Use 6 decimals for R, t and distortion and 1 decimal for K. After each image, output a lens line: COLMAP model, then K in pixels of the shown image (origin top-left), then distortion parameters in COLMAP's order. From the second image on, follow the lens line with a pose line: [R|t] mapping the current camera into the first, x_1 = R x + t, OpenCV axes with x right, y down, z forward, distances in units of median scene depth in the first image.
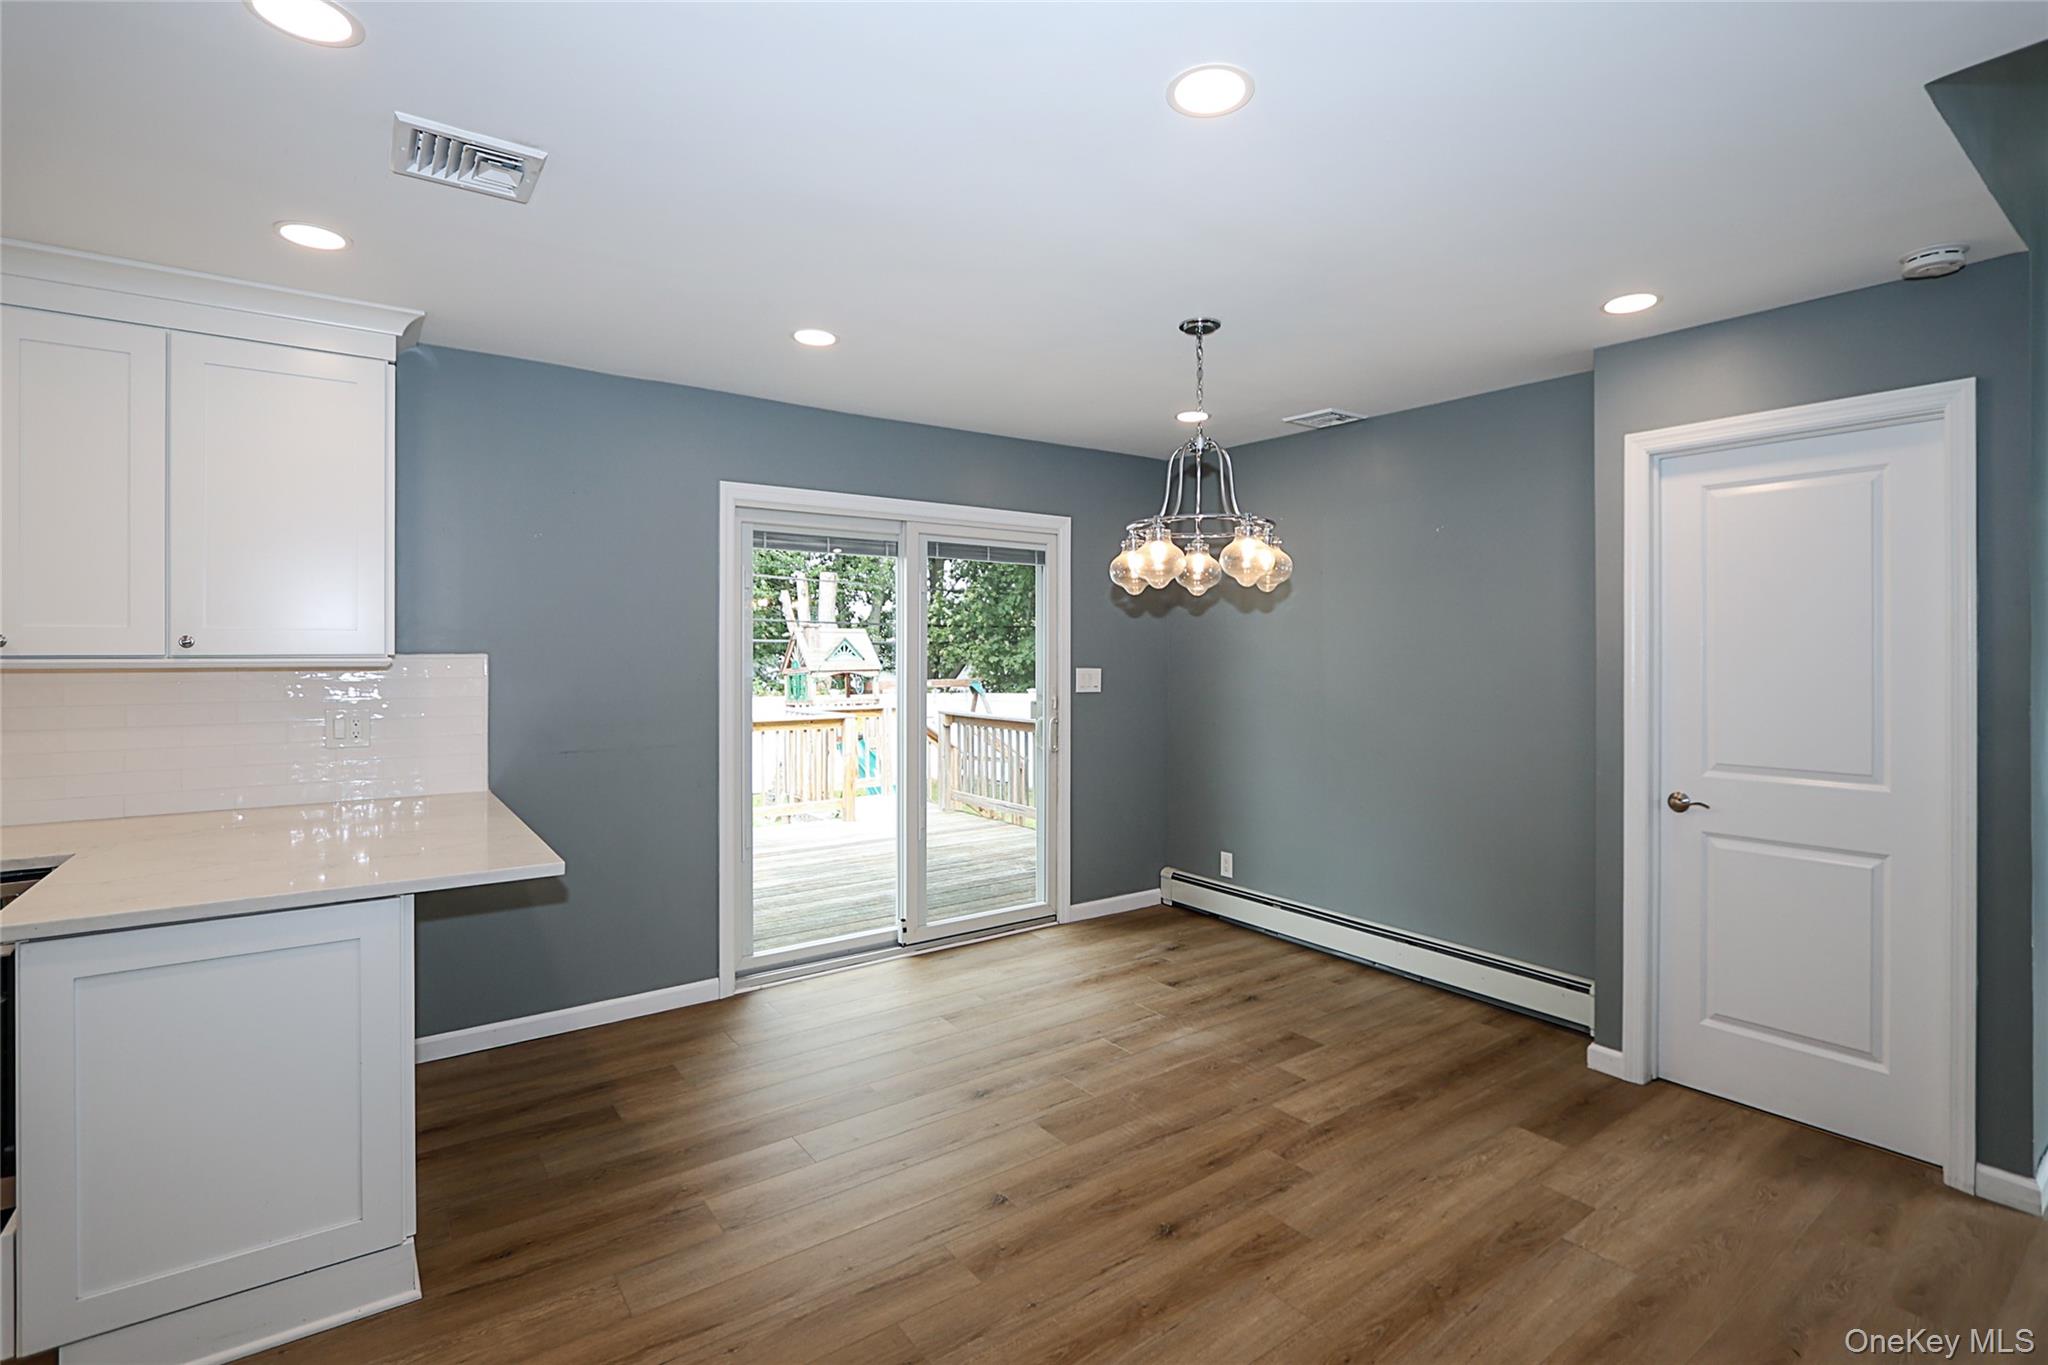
lens RADIAL K [[1040.9, 0, 962.3], [0, 1040.9, 659.5], [0, 0, 1]] dist [-0.002403, -0.000338]
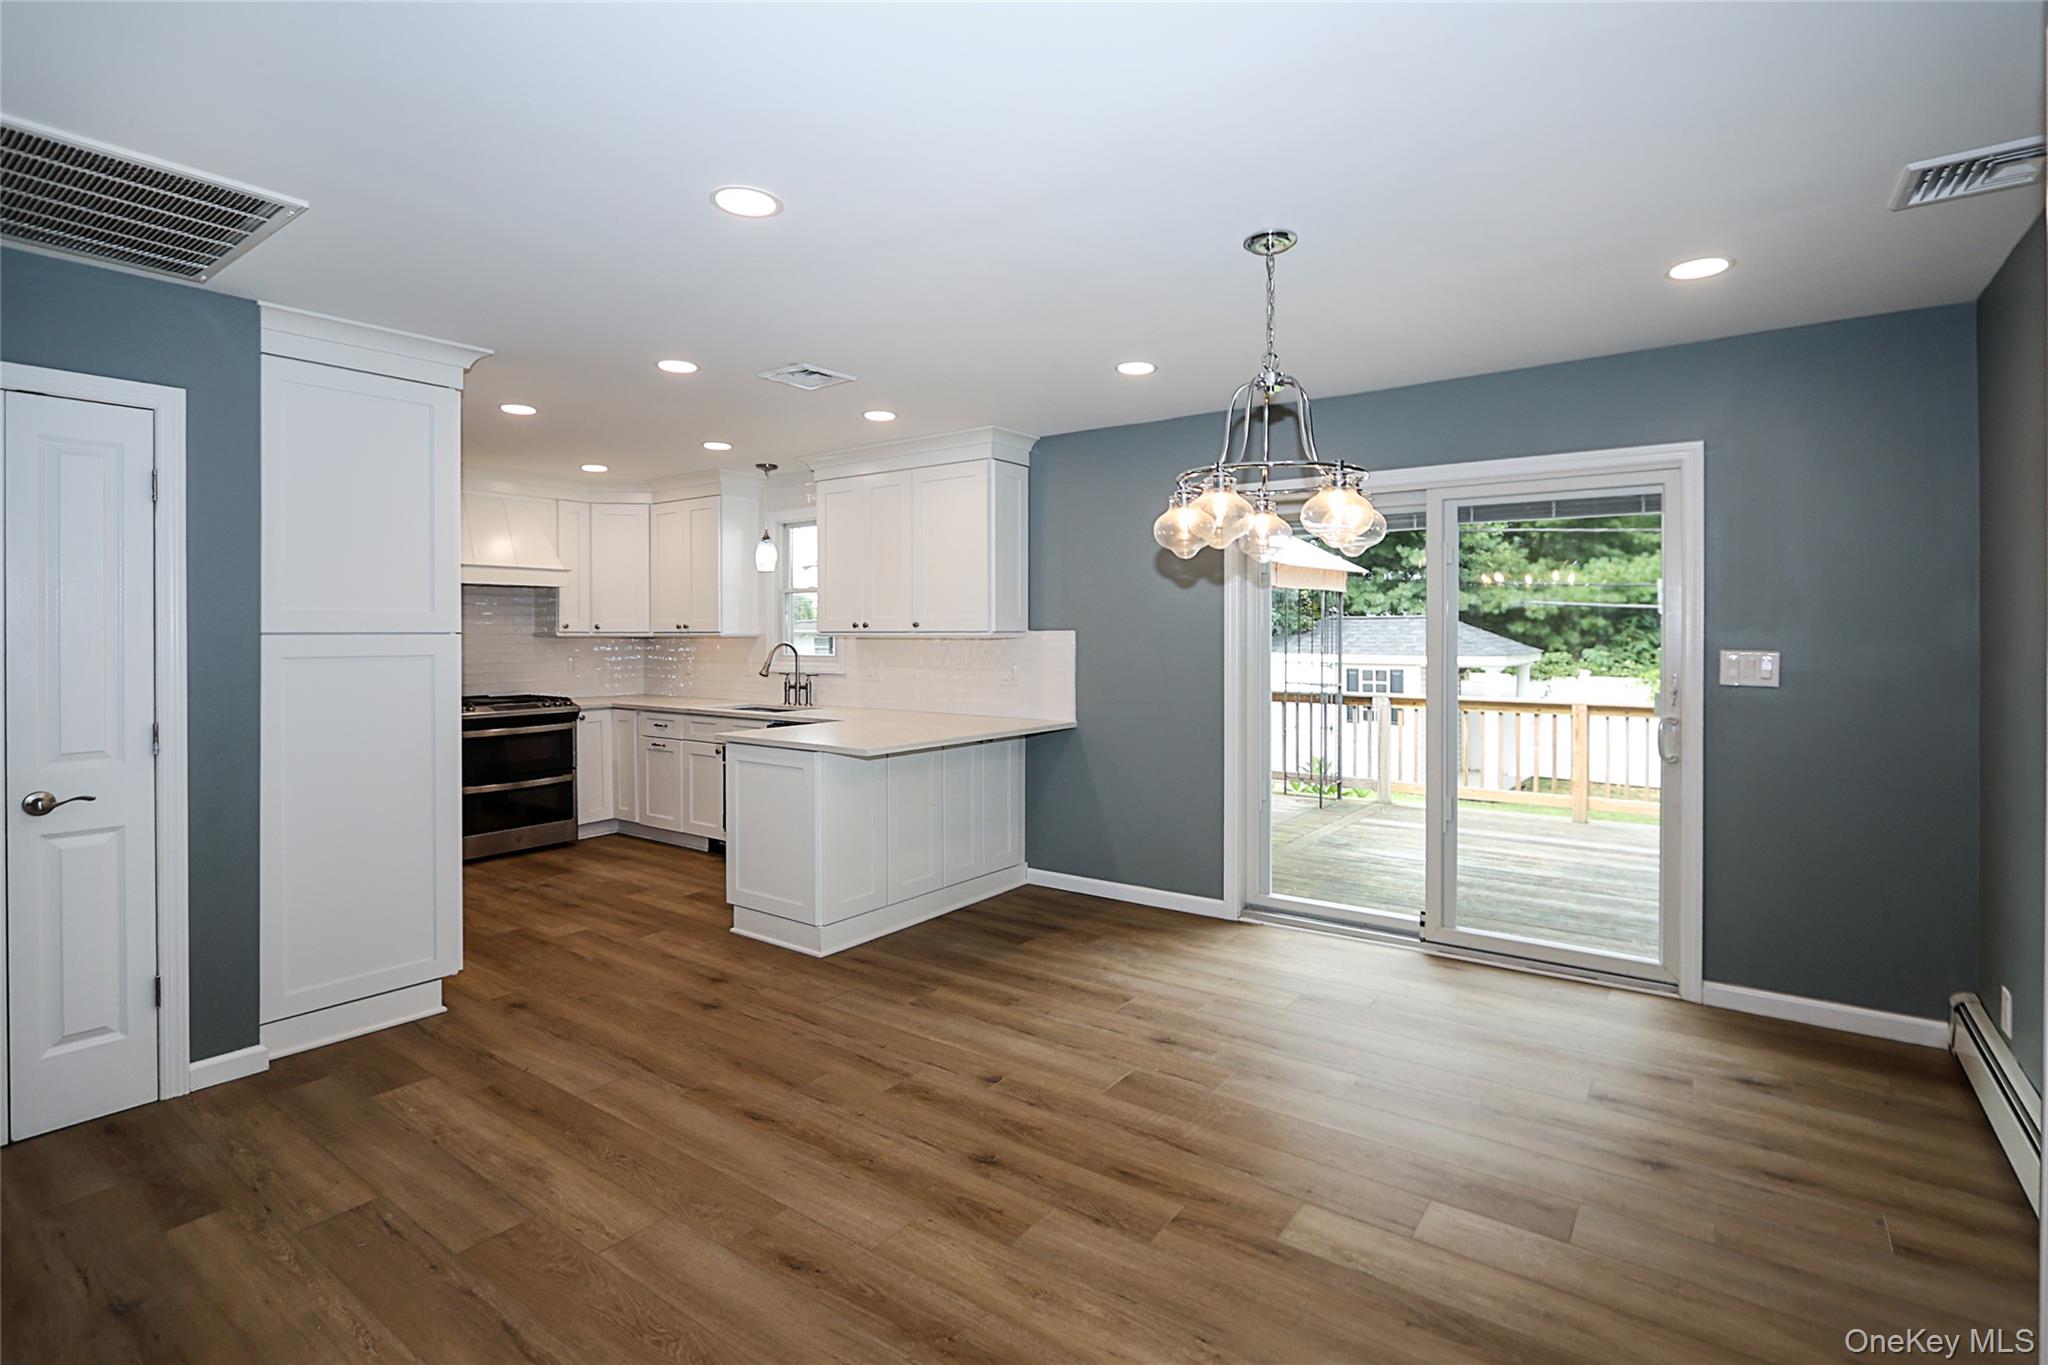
lens RADIAL K [[848.2, 0, 937.5], [0, 848.2, 640.7], [0, 0, 1]] dist [-0.001757, -0.000129]
pose [[0.303977, 0.002993, -0.952675, 0.862608], [-0.002537, 0.999994, 0.002332, 0.014411], [0.952676, 0.001708, 0.303983, 0.591250]]
